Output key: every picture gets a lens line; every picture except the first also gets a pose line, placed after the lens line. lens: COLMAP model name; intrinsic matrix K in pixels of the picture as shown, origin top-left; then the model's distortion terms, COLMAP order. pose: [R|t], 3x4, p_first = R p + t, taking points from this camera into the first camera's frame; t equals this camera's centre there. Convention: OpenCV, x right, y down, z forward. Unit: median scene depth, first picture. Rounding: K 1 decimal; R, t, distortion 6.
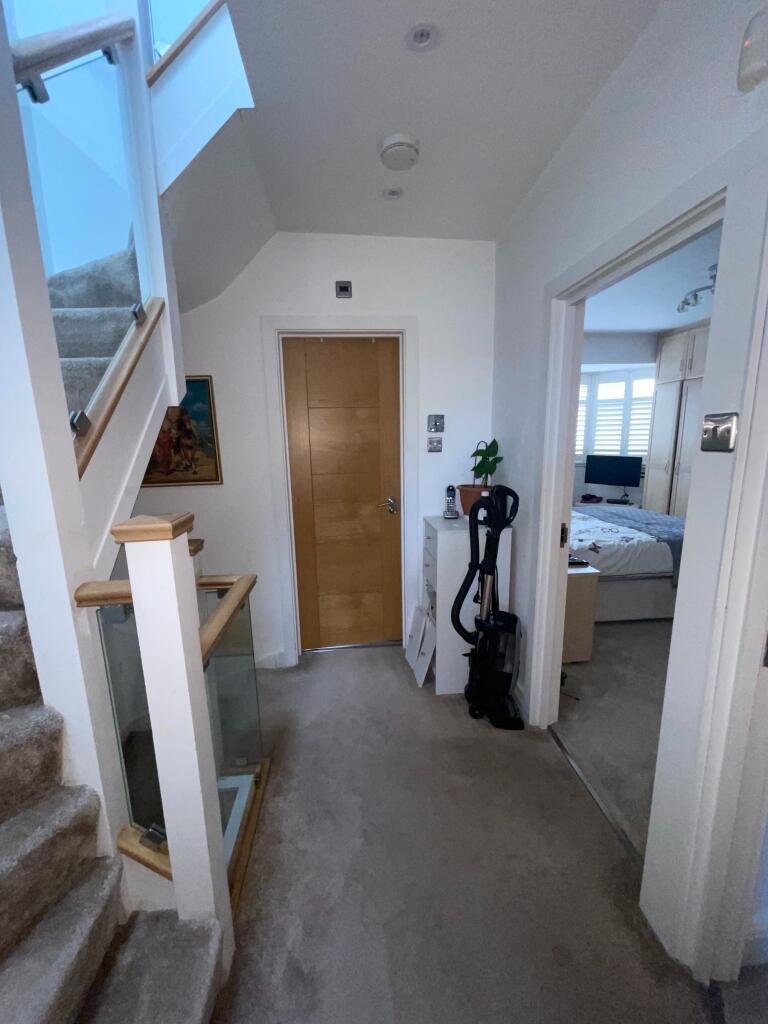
lens RADIAL K [[413.8, 0, 383.0], [0, 413.8, 512.3], [0, 0, 1]] dist [0.000919, 0.000093]
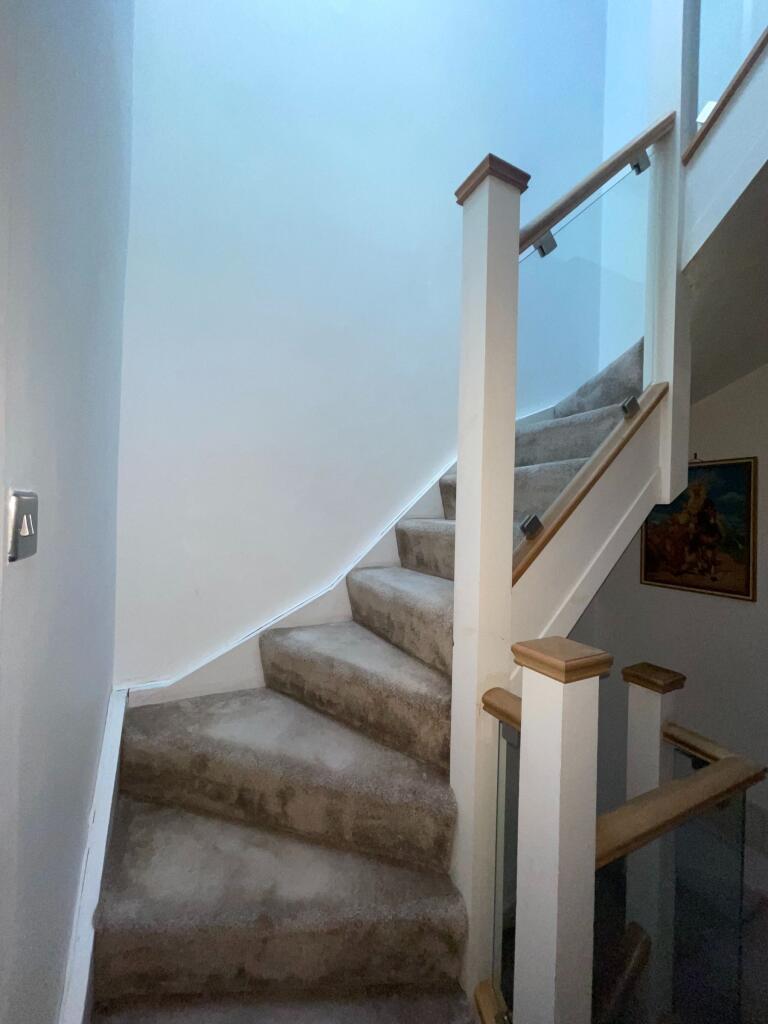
lens RADIAL K [[413.8, 0, 383.0], [0, 413.8, 512.3], [0, 0, 1]] dist [0.000919, 0.000093]
pose [[0.368577, 0.033100, -0.929008, 0.058882], [-0.201997, 0.978339, -0.045284, -0.095027], [0.907385, 0.204347, 0.367279, 0.204110]]
